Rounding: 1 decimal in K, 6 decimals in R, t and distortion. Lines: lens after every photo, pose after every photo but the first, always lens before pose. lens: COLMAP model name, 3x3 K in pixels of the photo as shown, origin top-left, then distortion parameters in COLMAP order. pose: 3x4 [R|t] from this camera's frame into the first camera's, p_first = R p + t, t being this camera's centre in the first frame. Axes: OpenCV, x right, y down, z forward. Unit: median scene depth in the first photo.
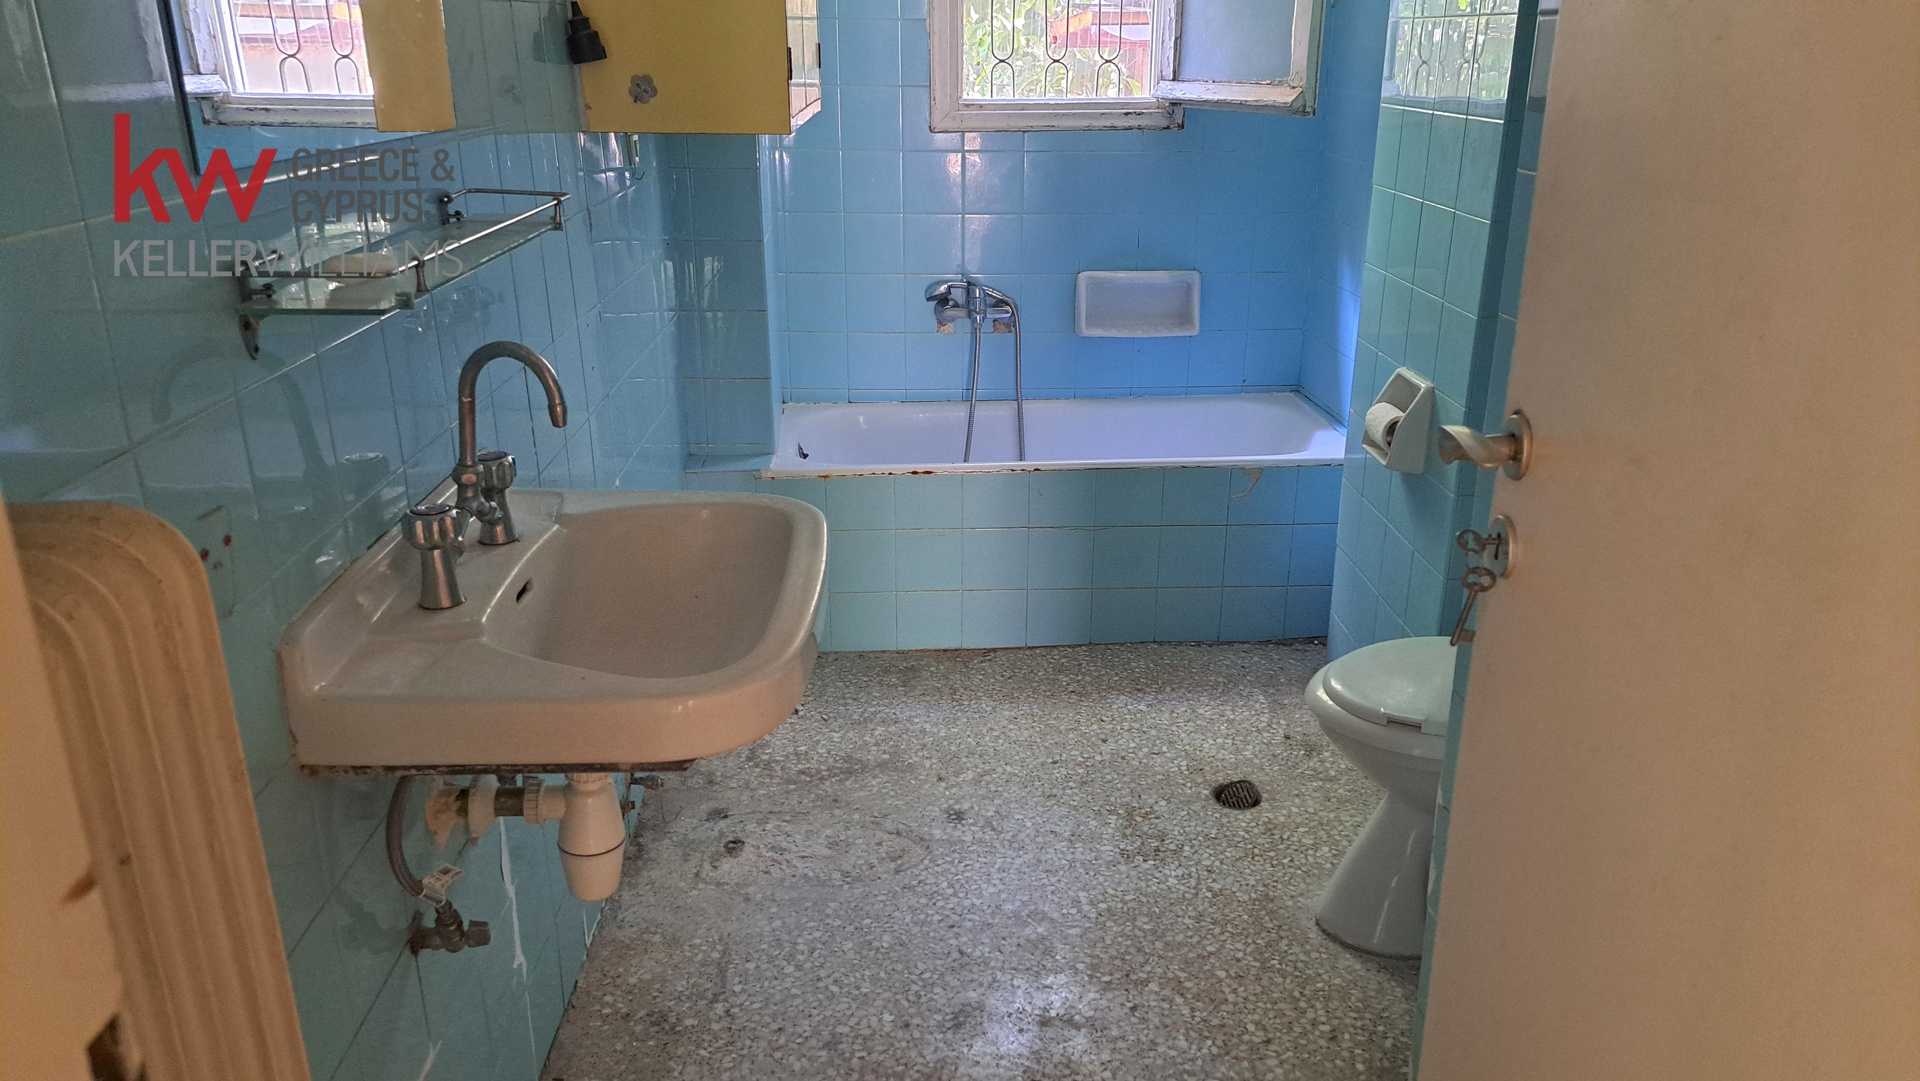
lens RADIAL K [[1333.8, 0, 995.6], [0, 1333.8, 490.0], [0, 0, 1]] dist [0.053599, -0.059708]
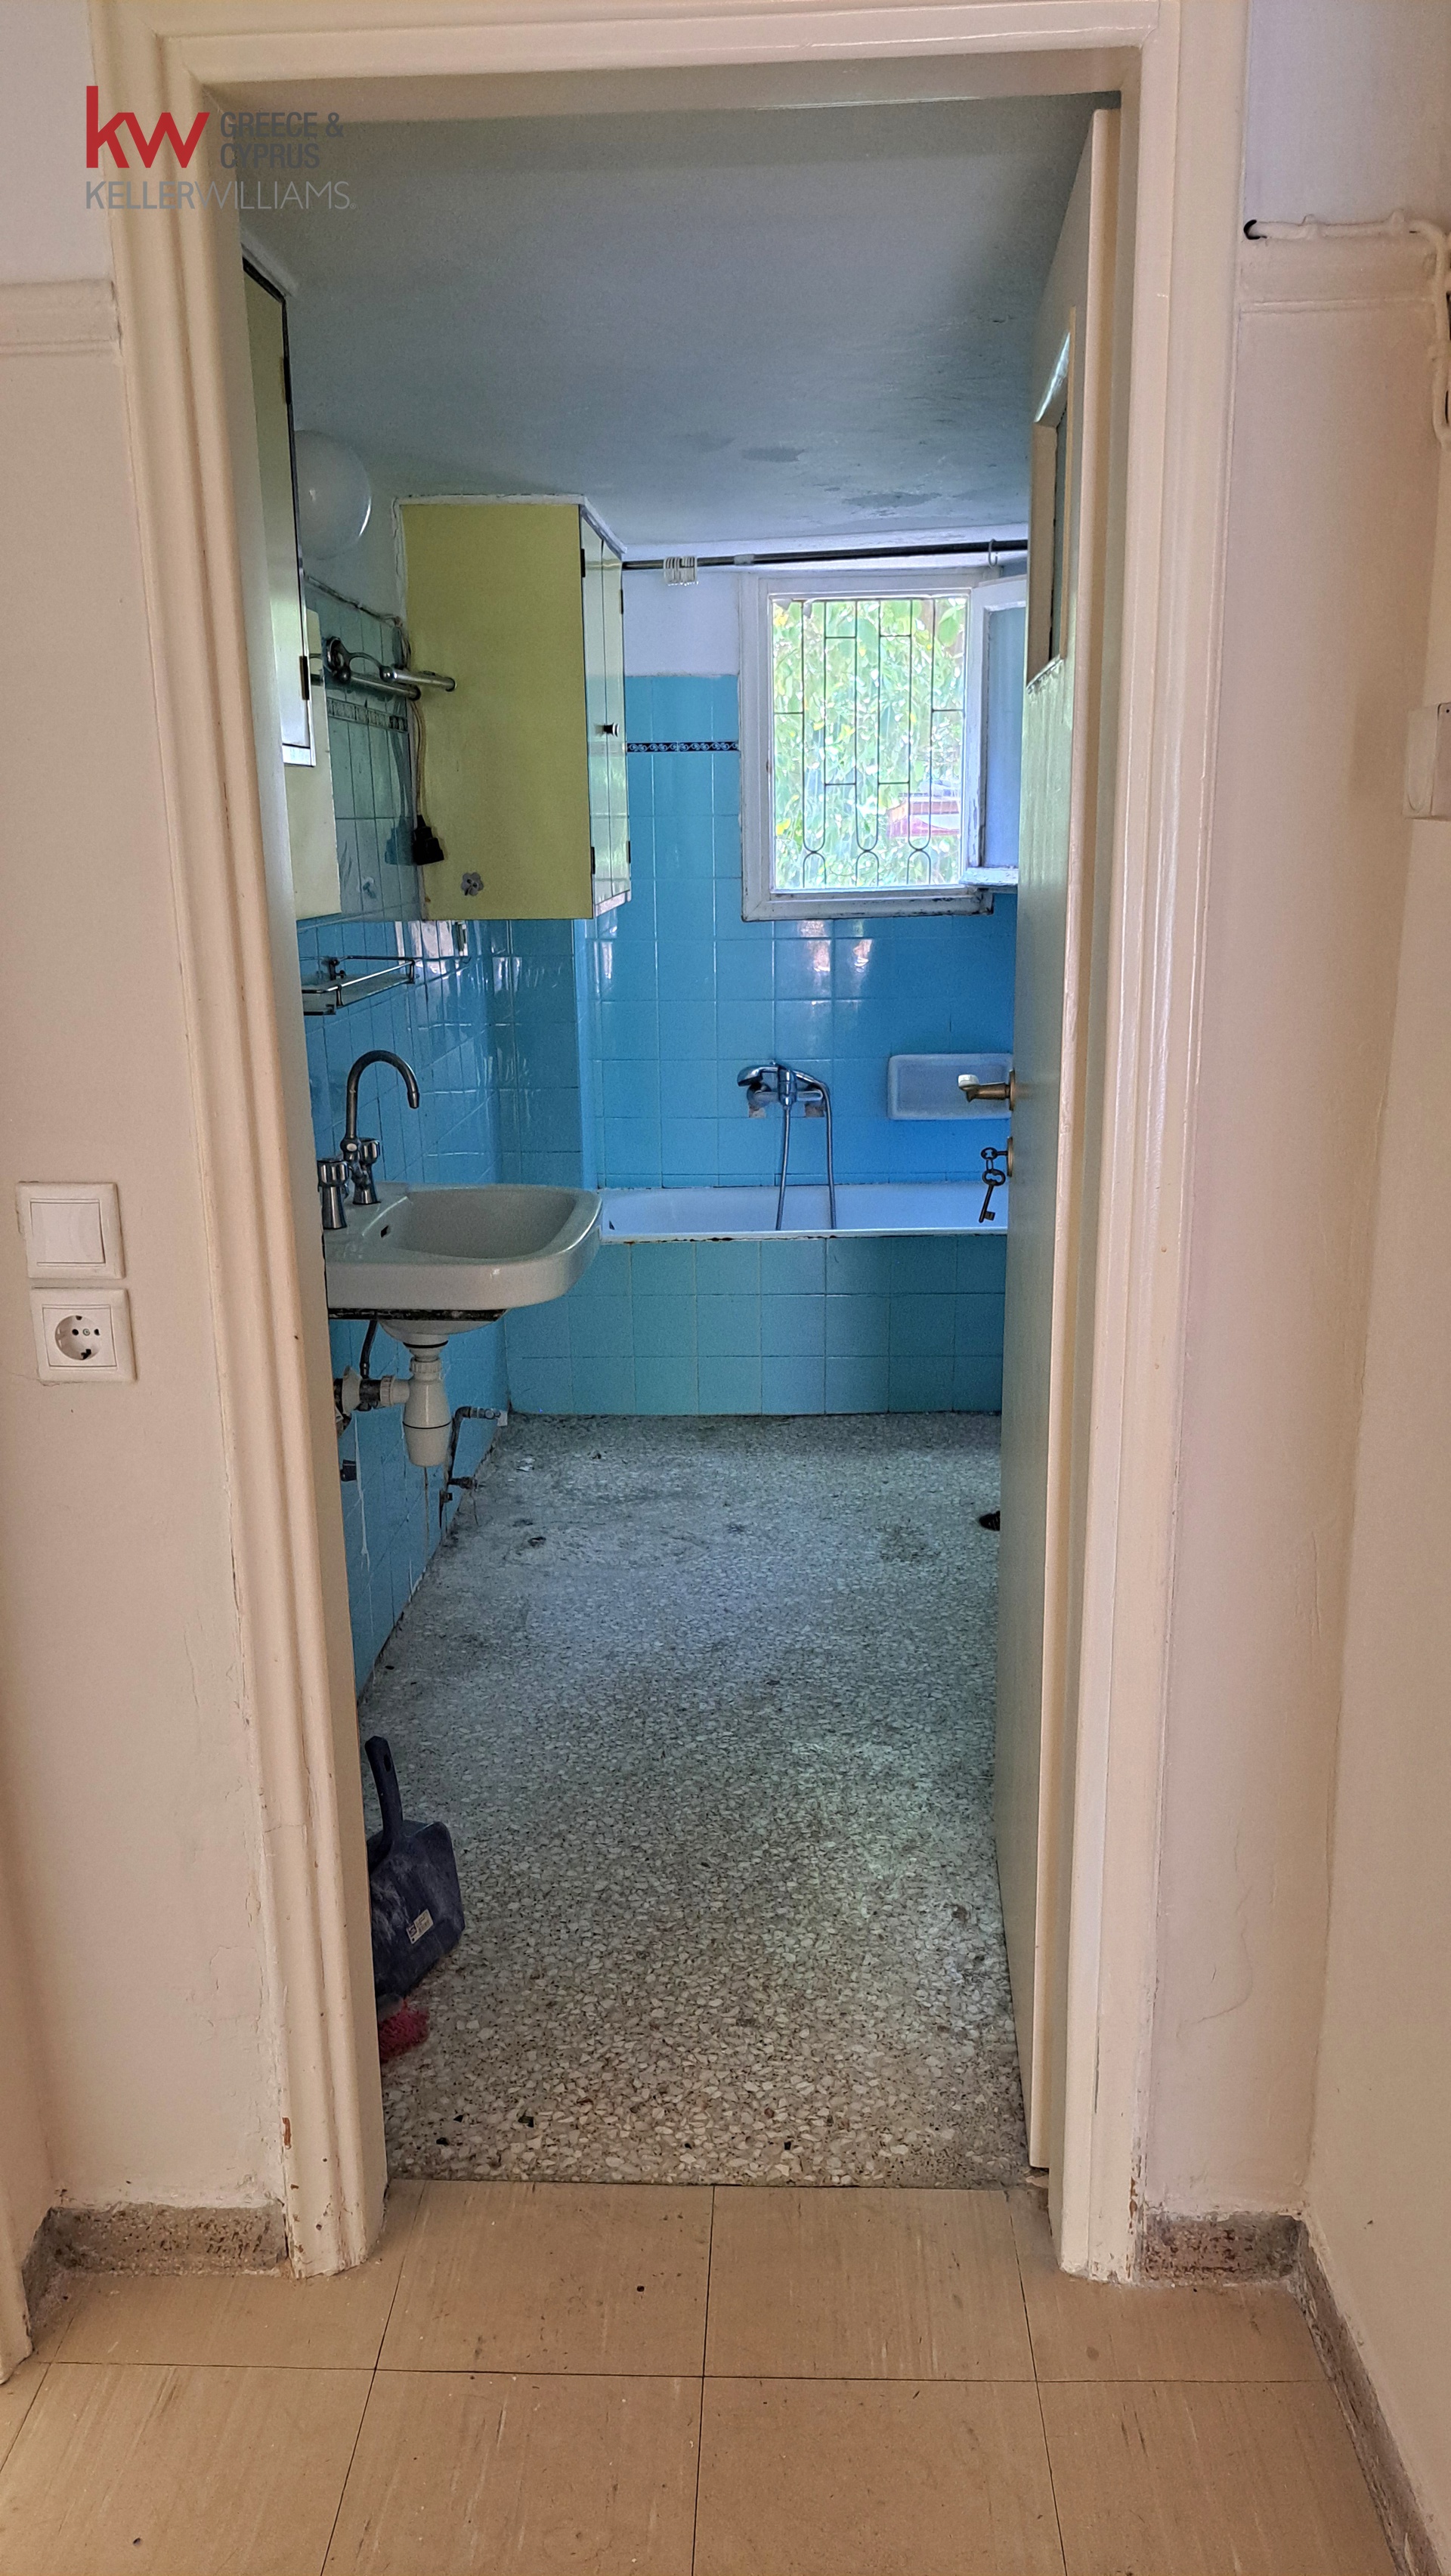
lens RADIAL K [[1789.6, 0, 723.8], [0, 1789.6, 1291.8], [0, 0, 1]] dist [0.053599, -0.059708]
pose [[0.994120, 0.003797, -0.108214, 0.103969], [-0.011160, 0.997656, -0.067514, 0.130778], [0.107704, 0.068325, 0.991832, -0.414880]]
